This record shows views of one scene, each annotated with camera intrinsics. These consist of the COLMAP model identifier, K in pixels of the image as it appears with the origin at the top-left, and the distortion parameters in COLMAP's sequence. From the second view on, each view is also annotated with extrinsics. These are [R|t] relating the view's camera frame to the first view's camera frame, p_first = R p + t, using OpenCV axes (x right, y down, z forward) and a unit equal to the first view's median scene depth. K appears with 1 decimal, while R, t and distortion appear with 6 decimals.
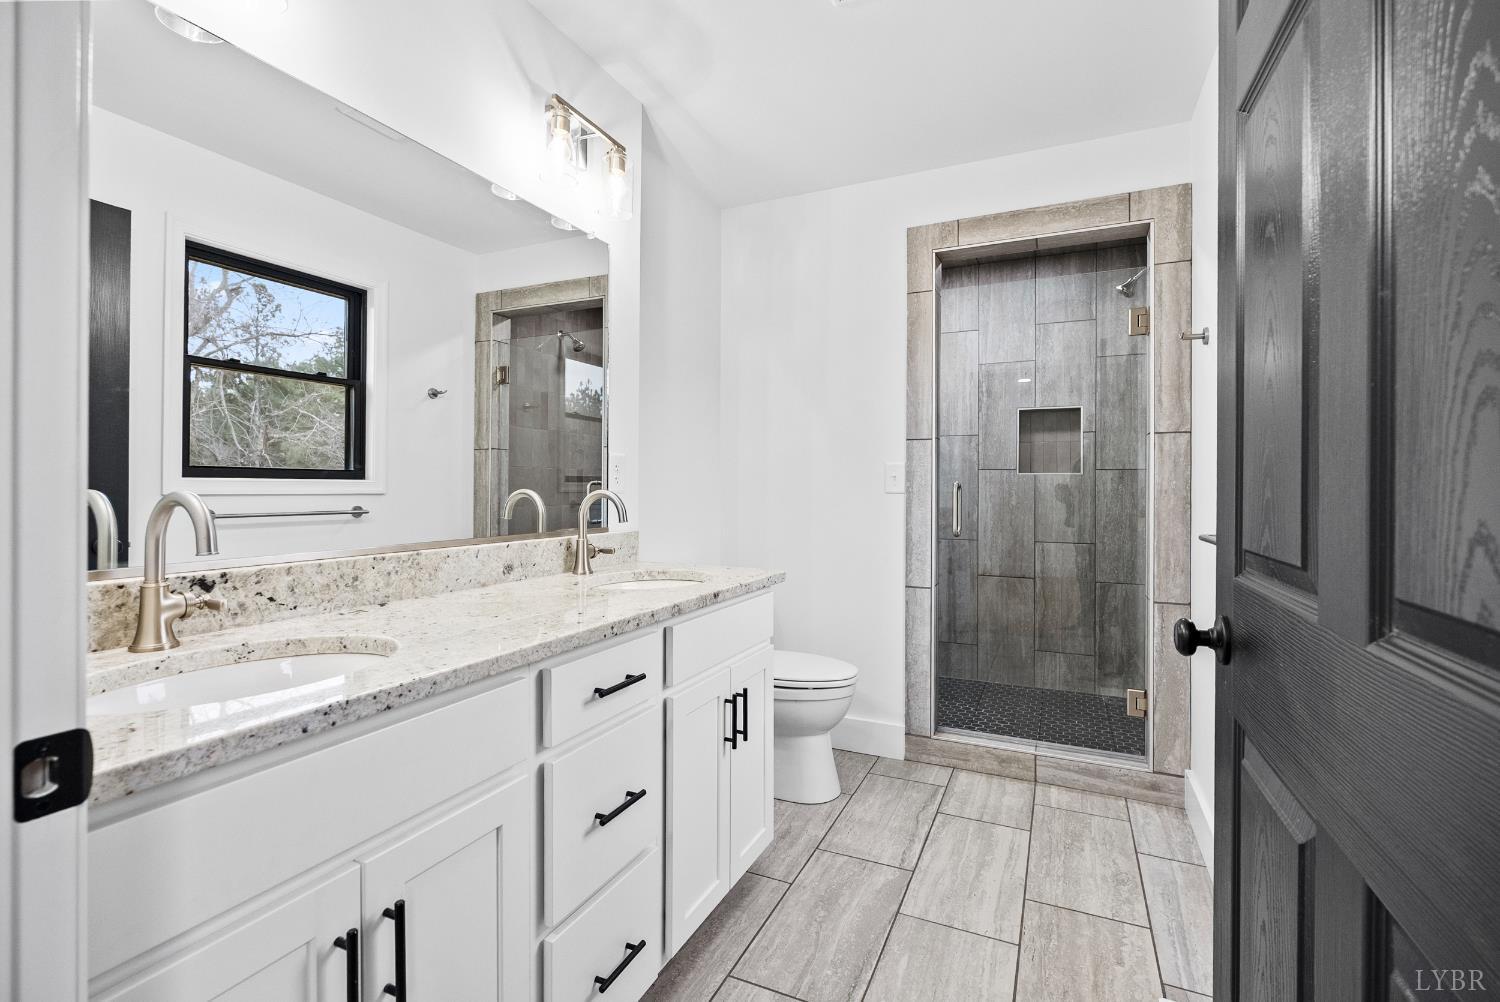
lens RADIAL K [[681.8, 0, 751.8], [0, 681.8, 490.3], [0, 0, 1]] dist [0.000737, -0.001166]
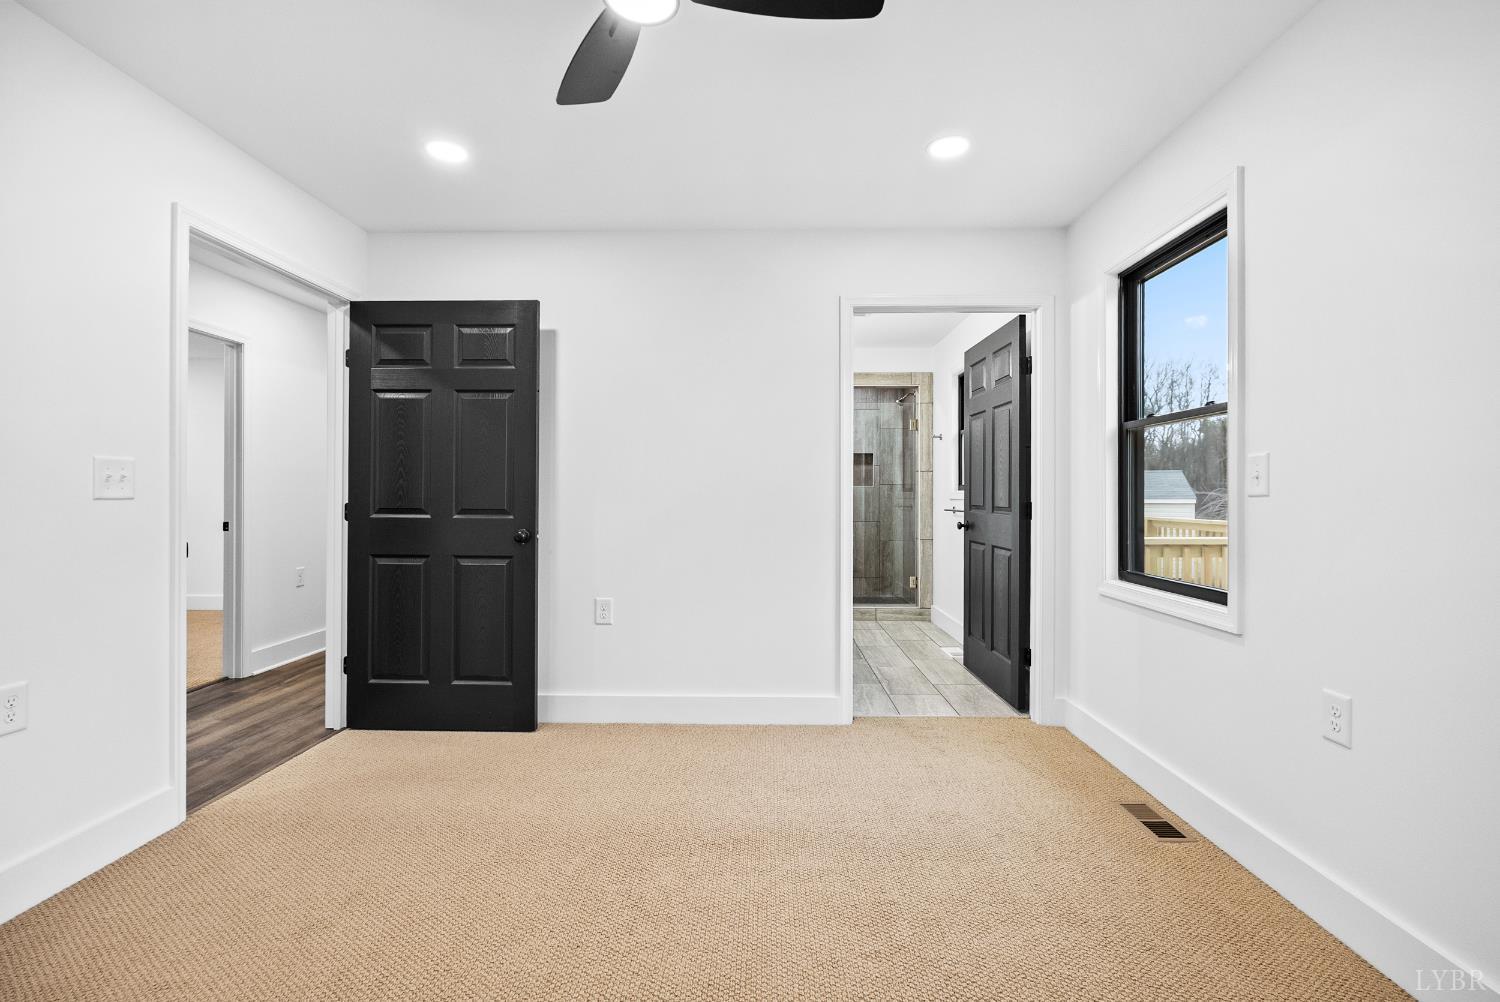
lens RADIAL K [[681.8, 0, 750.5], [0, 681.8, 496.7], [0, 0, 1]] dist [0.000737, -0.001166]
pose [[0.918116, 0.000174, 0.396311, -0.949909], [0.000155, 1.000000, -0.000799, 0.009793], [-0.396311, 0.000795, 0.918116, -1.020572]]
